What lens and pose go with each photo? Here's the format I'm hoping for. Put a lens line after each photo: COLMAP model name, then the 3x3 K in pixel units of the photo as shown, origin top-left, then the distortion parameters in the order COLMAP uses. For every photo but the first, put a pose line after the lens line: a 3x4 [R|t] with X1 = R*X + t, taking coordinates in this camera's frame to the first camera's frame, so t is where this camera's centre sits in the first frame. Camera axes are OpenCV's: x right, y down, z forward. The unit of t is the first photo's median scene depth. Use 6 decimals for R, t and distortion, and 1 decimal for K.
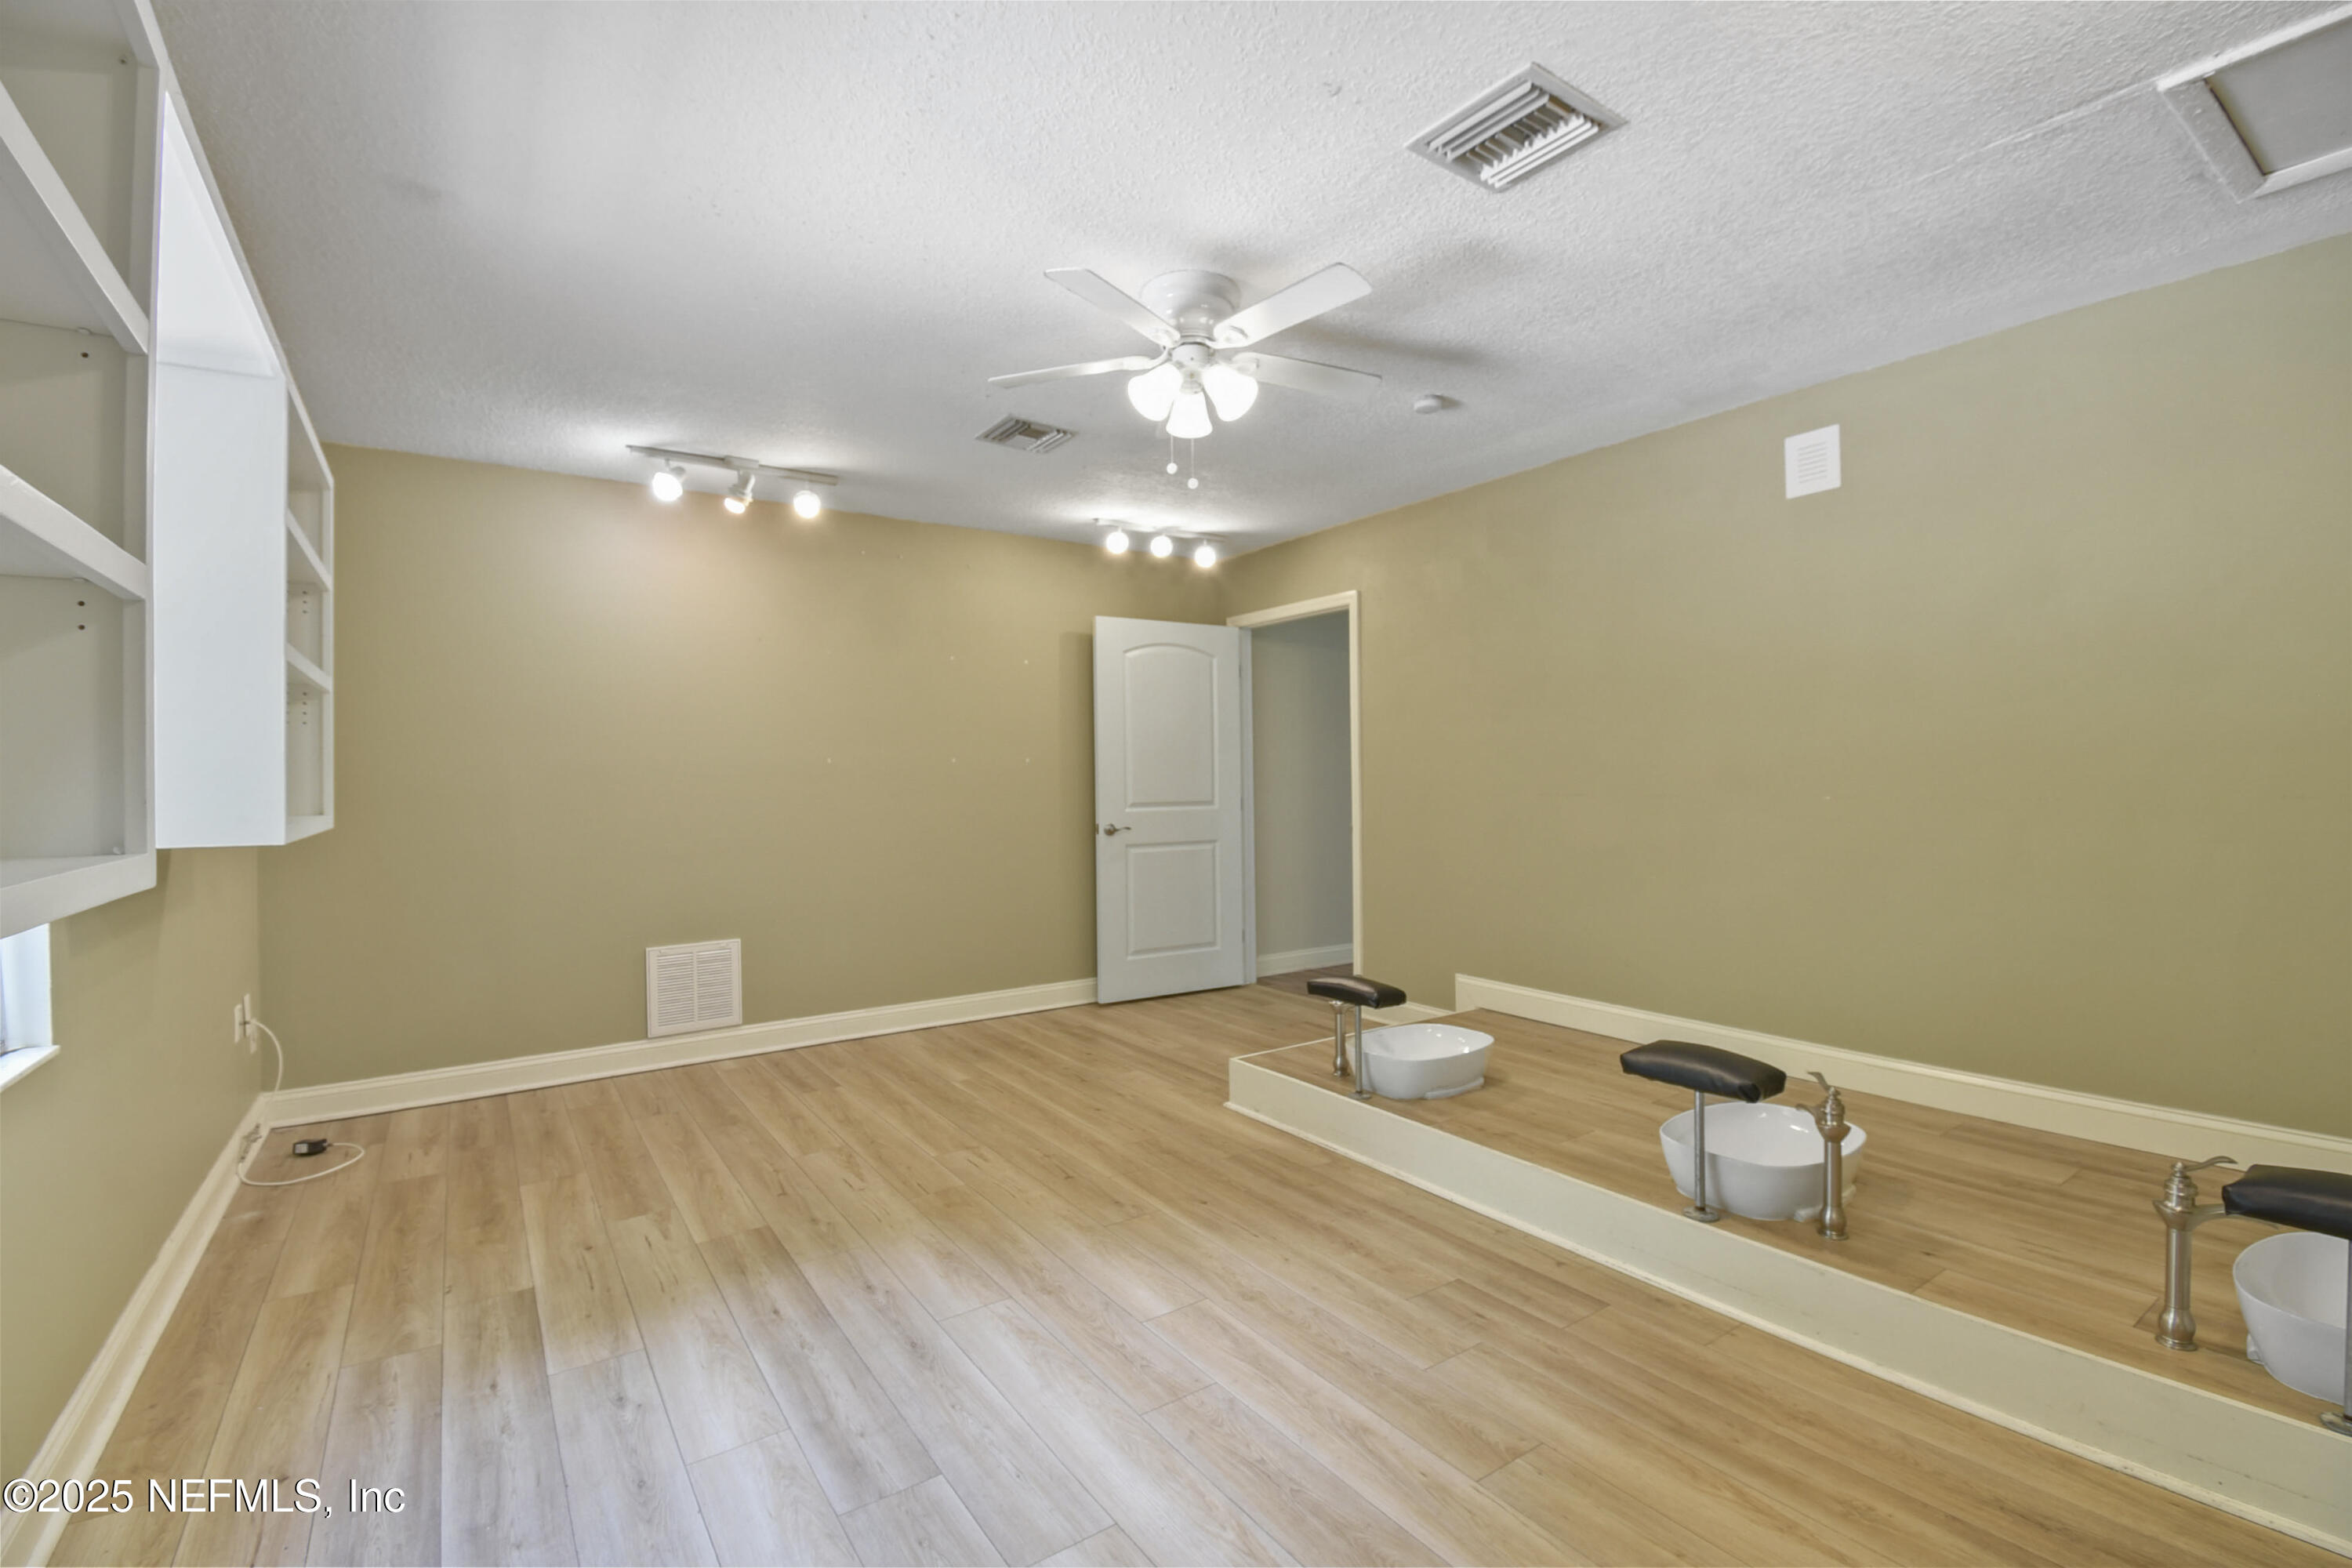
lens RADIAL K [[1040.8, 0, 1165.4], [0, 1040.8, 766.6], [0, 0, 1]] dist [-0.001122, -0.000530]
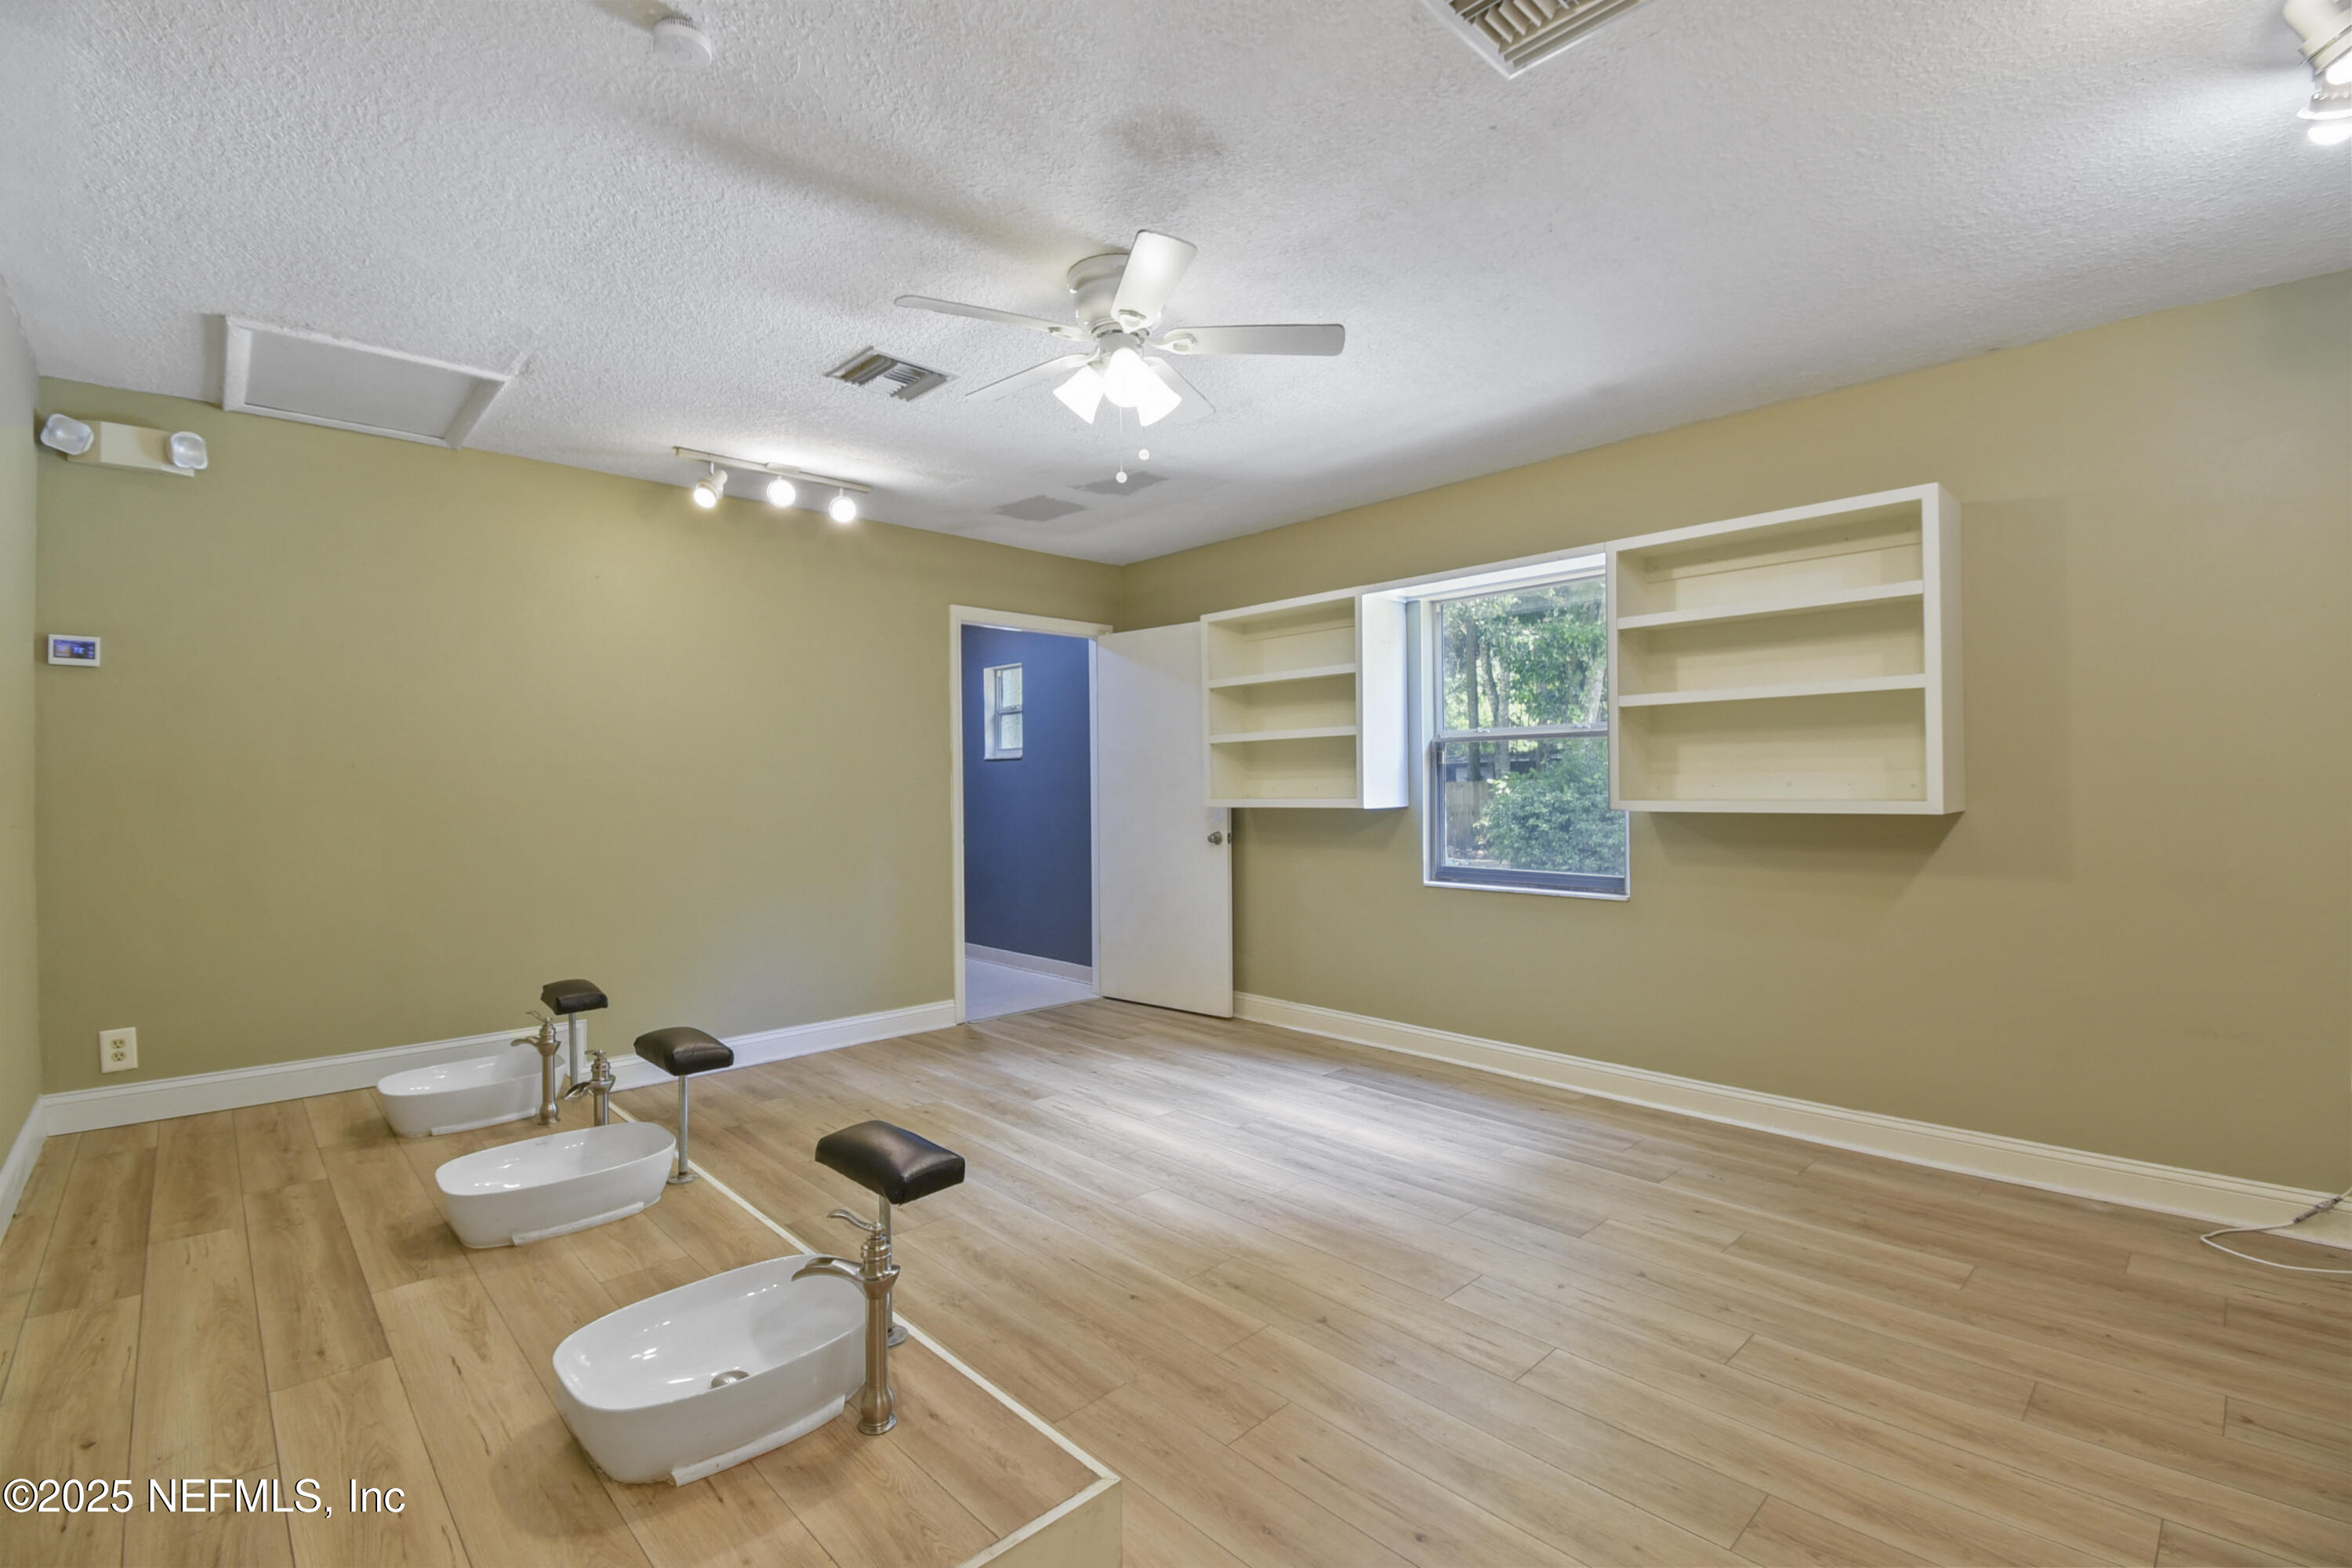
lens RADIAL K [[1040.8, 0, 1165.4], [0, 1040.8, 766.6], [0, 0, 1]] dist [-0.001122, -0.000530]
pose [[-0.987887, 0.019067, -0.153999, 0.140887], [0.023732, 0.999312, -0.028515, 0.022707], [0.153349, -0.031825, -0.987659, 1.958479]]
